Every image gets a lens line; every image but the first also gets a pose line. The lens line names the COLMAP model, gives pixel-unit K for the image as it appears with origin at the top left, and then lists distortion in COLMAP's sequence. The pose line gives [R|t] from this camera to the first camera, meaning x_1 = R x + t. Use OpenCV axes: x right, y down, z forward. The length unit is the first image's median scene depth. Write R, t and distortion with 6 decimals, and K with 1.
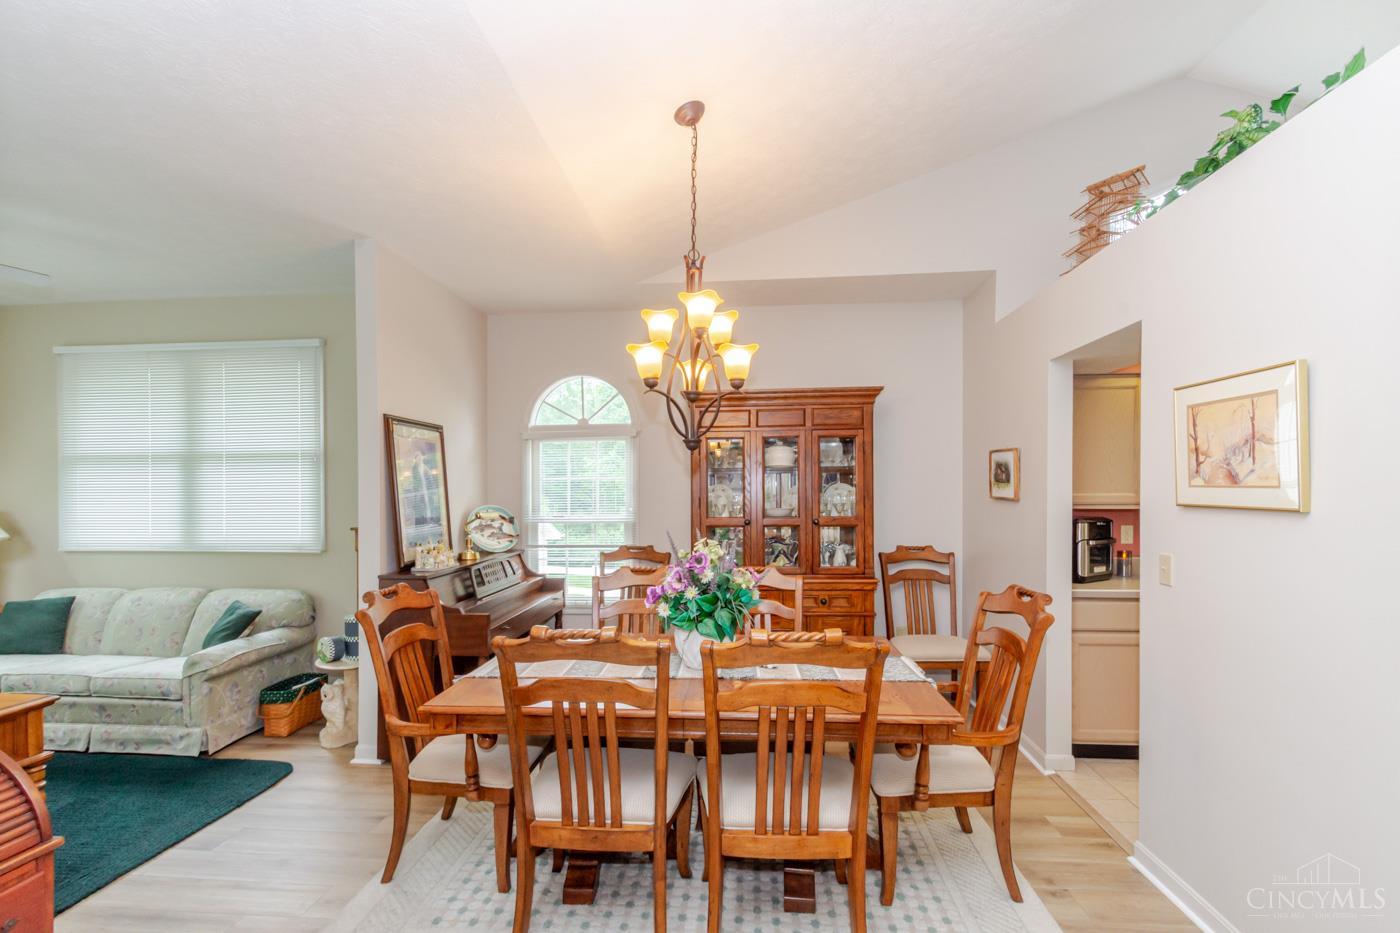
lens RADIAL K [[621.5, 0, 699.4], [0, 621.5, 506.1], [0, 0, 1]] dist [0.001034, 0.000224]
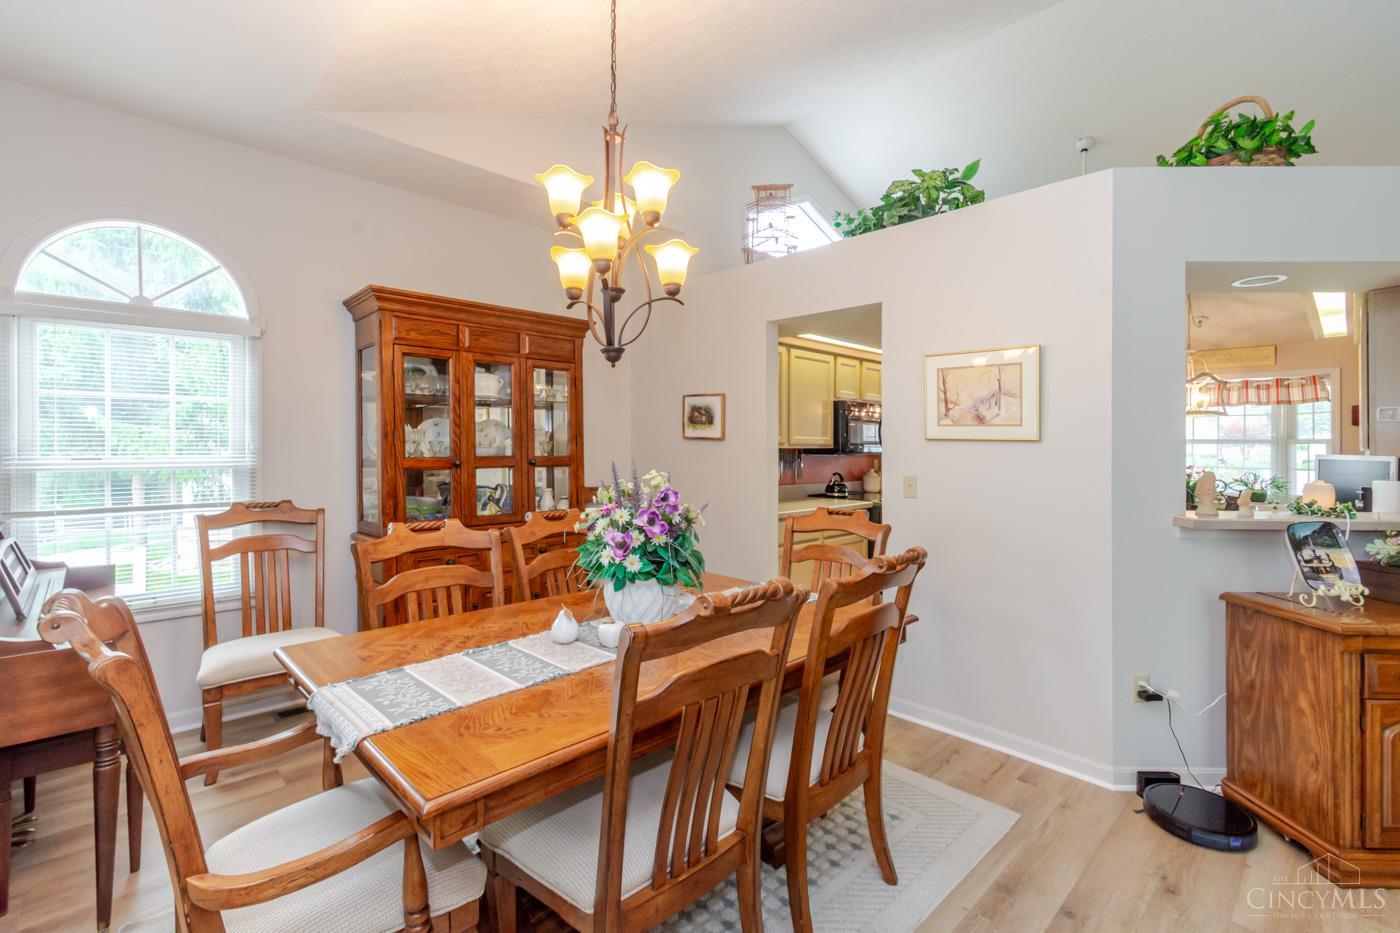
lens RADIAL K [[617.5, 0, 691.5], [0, 617.5, 453.1], [0, 0, 1]] dist [0.001094, 0.000364]
pose [[0.667161, 0.001172, 0.744912, -0.371655], [0.003550, 0.999982, -0.004752, 0.021076], [-0.744905, 0.005814, 0.667146, 0.278276]]
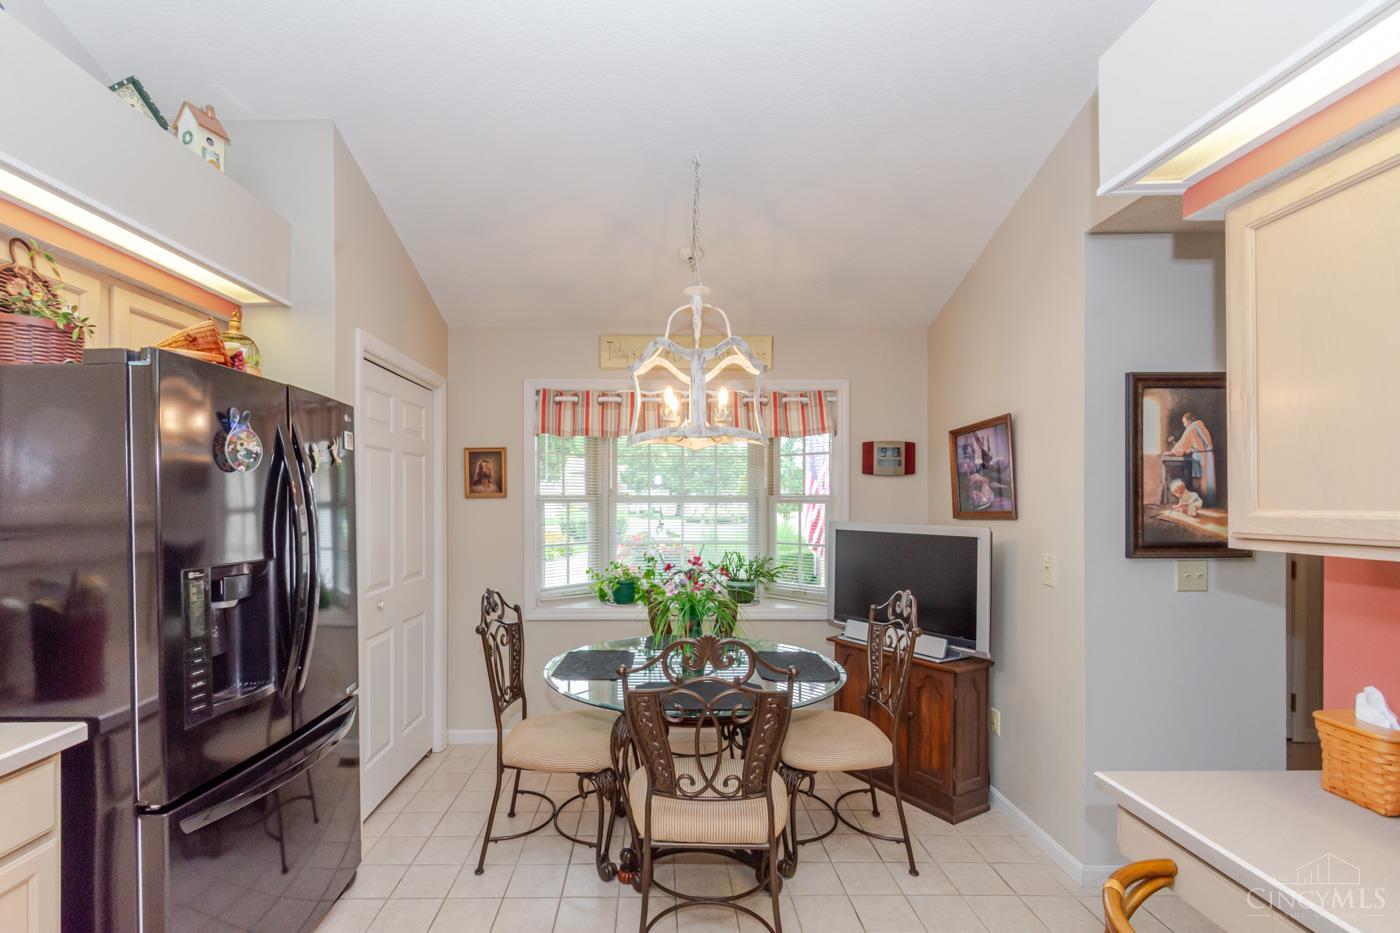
lens RADIAL K [[637.3, 0, 661.8], [0, 637.3, 495.6], [0, 0, 1]] dist [0.014313, -0.000355]
pose [[-0.098660, 0.014034, 0.995022, 0.988513], [0.023246, 0.999660, -0.011794, -0.012181], [-0.994850, 0.021967, -0.098953, 0.496082]]
